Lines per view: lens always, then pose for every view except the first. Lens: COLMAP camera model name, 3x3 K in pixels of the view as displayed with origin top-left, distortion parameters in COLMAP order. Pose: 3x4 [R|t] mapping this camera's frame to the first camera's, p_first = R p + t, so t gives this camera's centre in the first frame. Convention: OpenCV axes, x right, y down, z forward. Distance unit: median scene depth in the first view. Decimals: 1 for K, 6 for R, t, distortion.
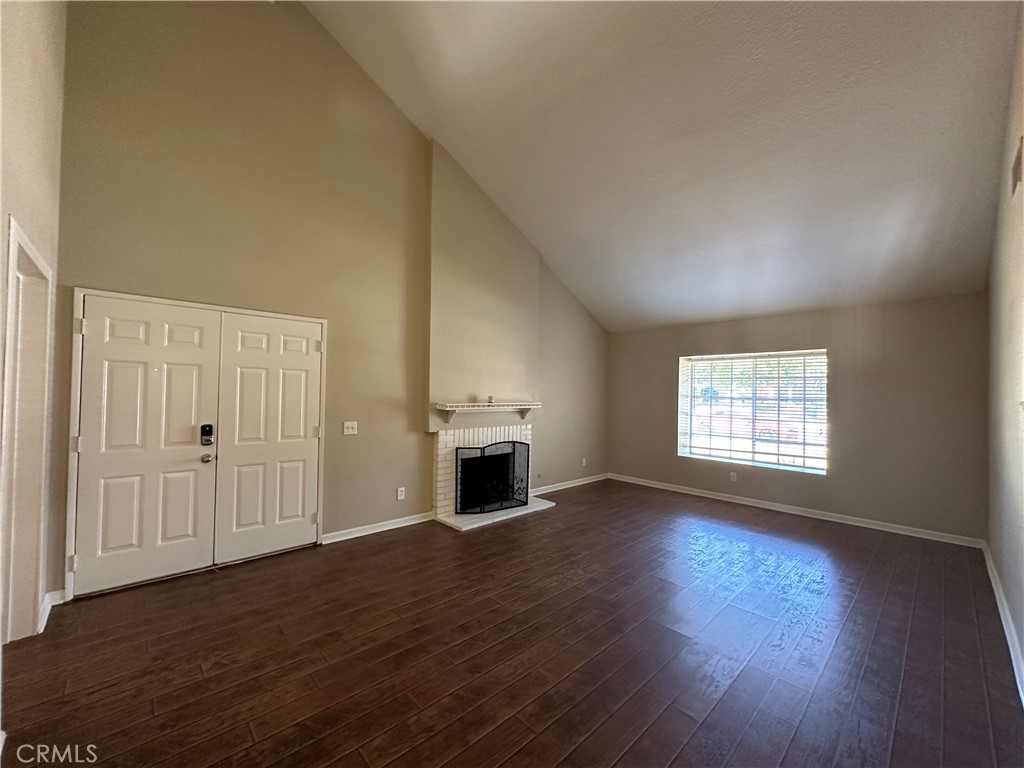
lens RADIAL K [[407.4, 0, 512.9], [0, 407.4, 380.9], [0, 0, 1]] dist [-0.001861, 0.000293]
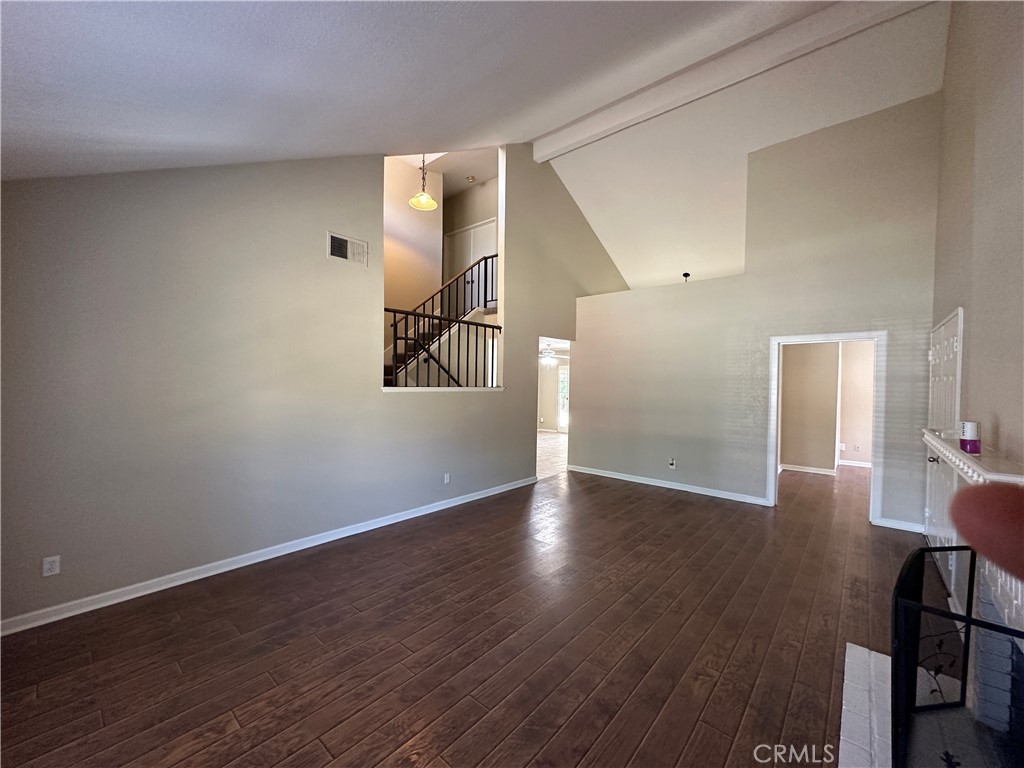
lens RADIAL K [[407.4, 0, 512.9], [0, 407.4, 387.8], [0, 0, 1]] dist [-0.001861, 0.000293]
pose [[-0.994096, -0.033408, -0.103234, 0.348922], [-0.033010, 0.999440, -0.005564, 0.023161], [0.103362, -0.002123, -0.994642, 1.313533]]
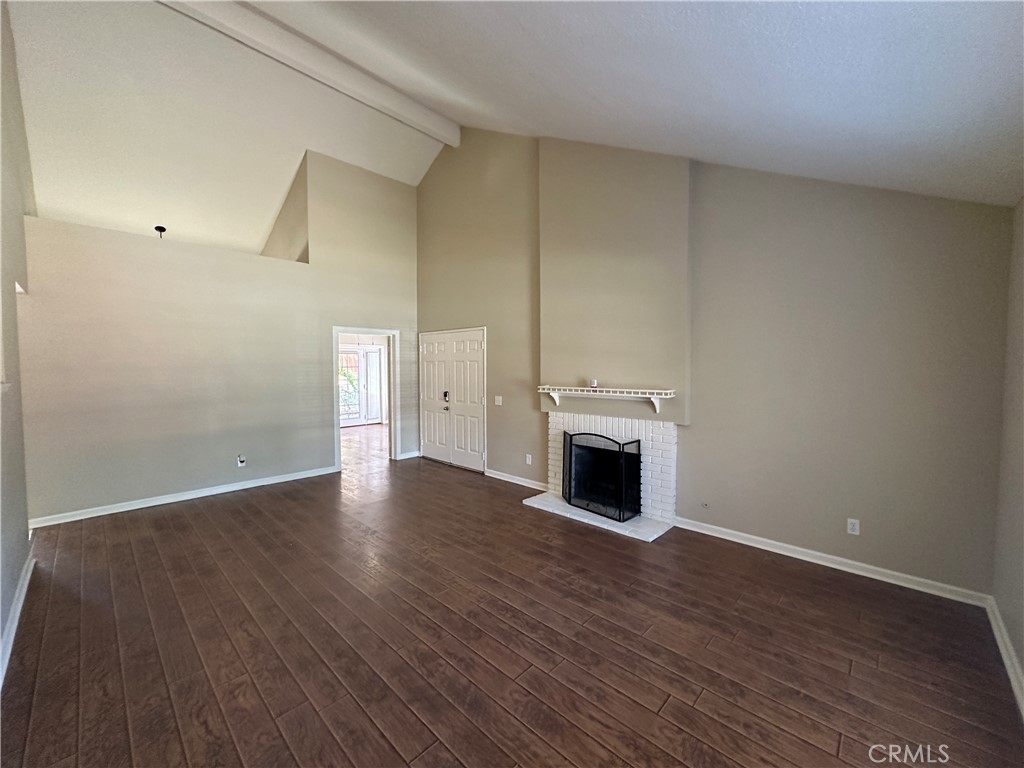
lens RADIAL K [[407.4, 0, 514.0], [0, 407.4, 382.1], [0, 0, 1]] dist [-0.001861, 0.000293]
pose [[0.056340, 0.016811, -0.998270, 0.823532], [0.024634, 0.999530, 0.018223, 0.022575], [0.998108, -0.025618, 0.055899, 0.802378]]
